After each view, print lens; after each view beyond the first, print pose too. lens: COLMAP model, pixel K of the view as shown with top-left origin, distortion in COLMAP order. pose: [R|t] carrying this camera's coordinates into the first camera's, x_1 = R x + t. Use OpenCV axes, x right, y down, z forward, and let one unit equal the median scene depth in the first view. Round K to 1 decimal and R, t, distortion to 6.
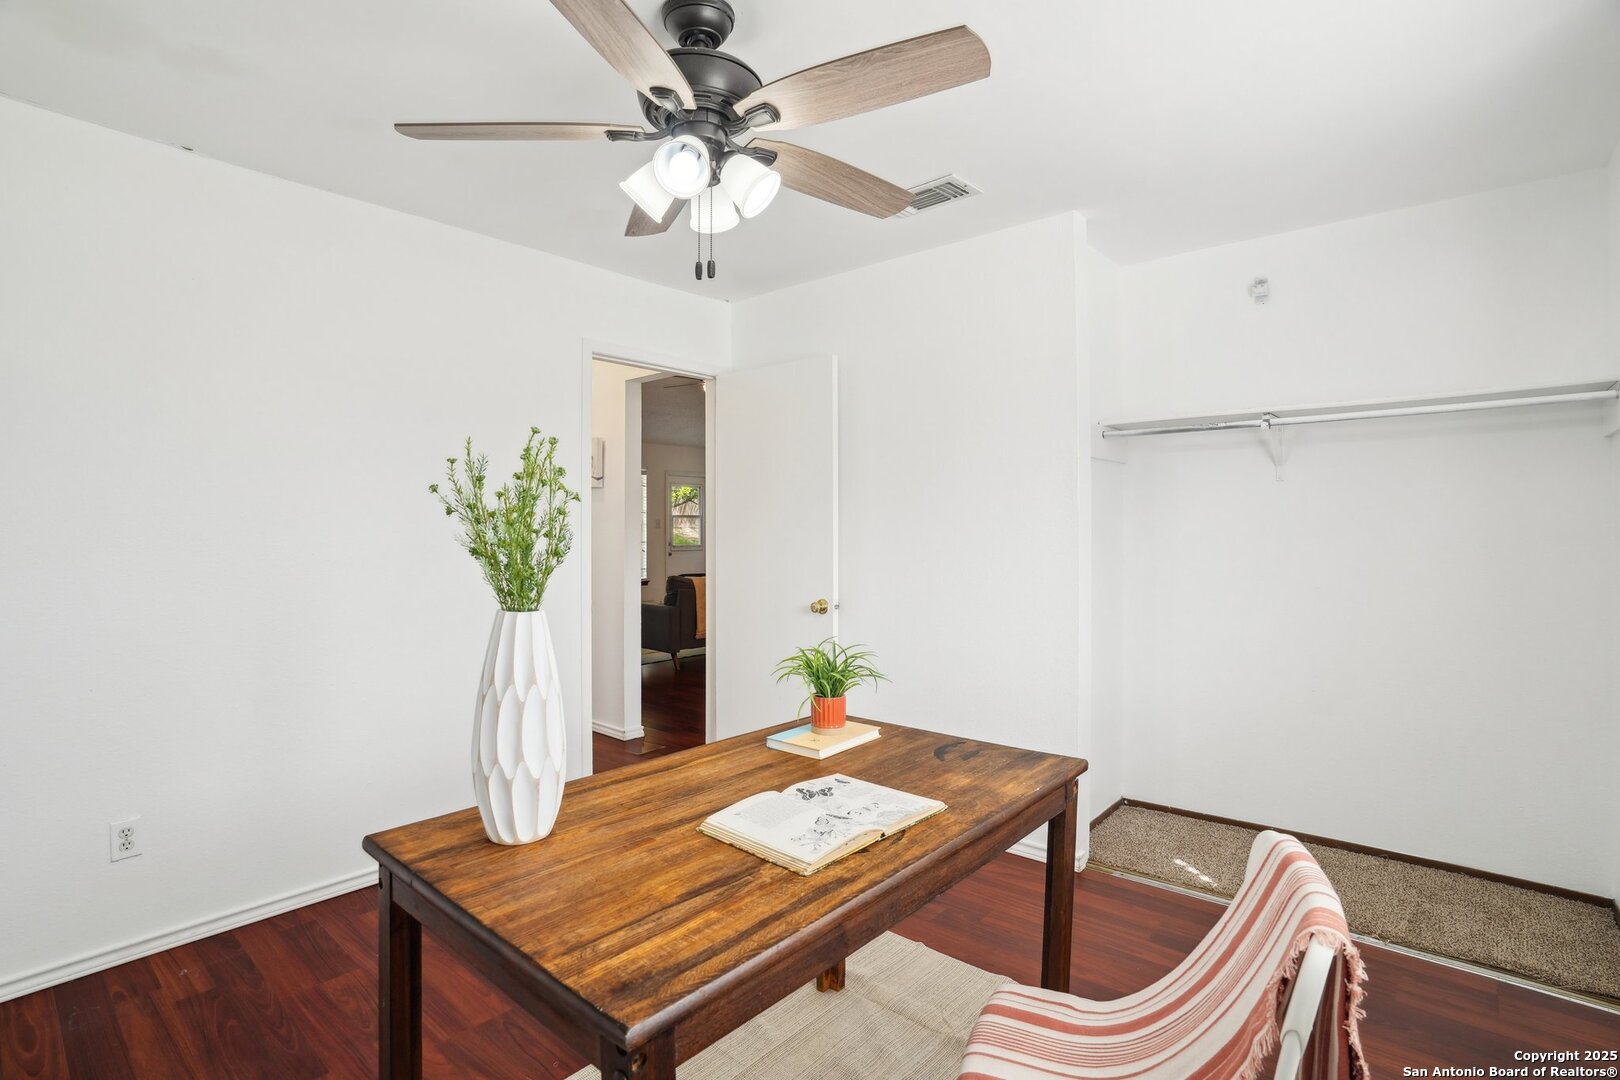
lens RADIAL K [[780.9, 0, 804.5], [0, 780.9, 517.5], [0, 0, 1]] dist [-0.070414, 0.024575]
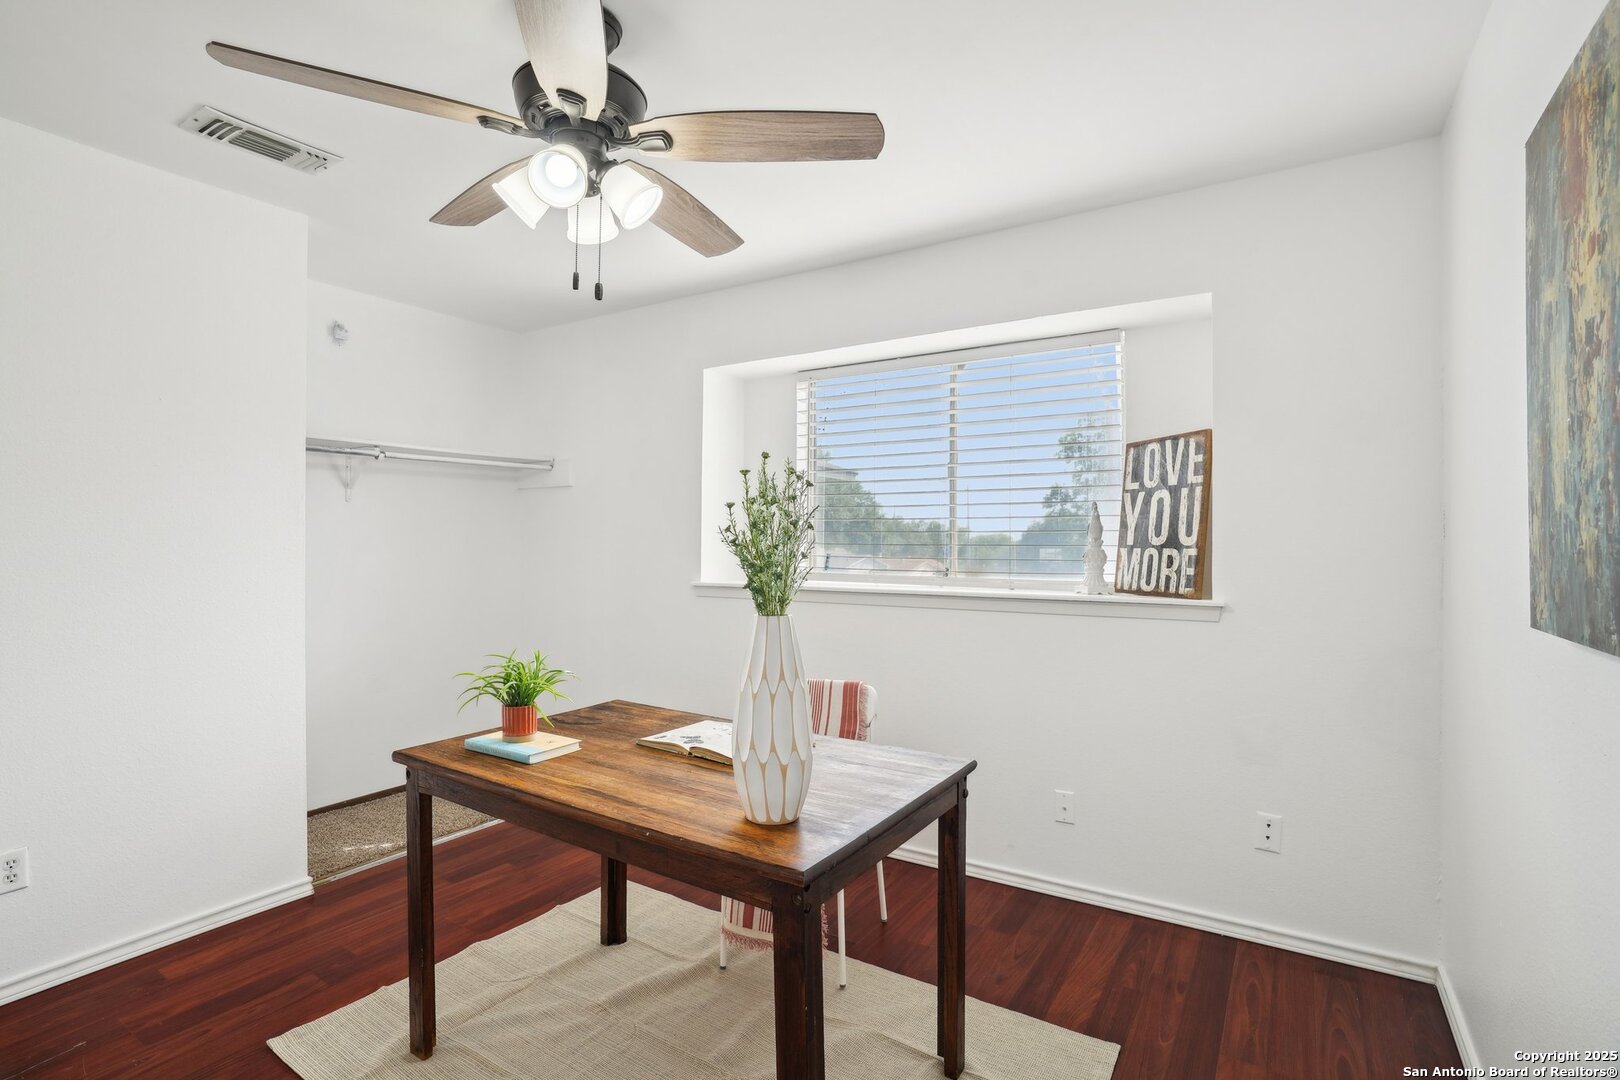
lens RADIAL K [[781.5, 0, 807.2], [0, 781.5, 536.1], [0, 0, 1]] dist [-0.047737, 0.000829]
pose [[-0.154019, 0.004776, 0.988056, -1.197994], [-0.008057, 0.999949, -0.006090, 0.010071], [-0.988035, -0.008899, -0.153972, 0.900841]]
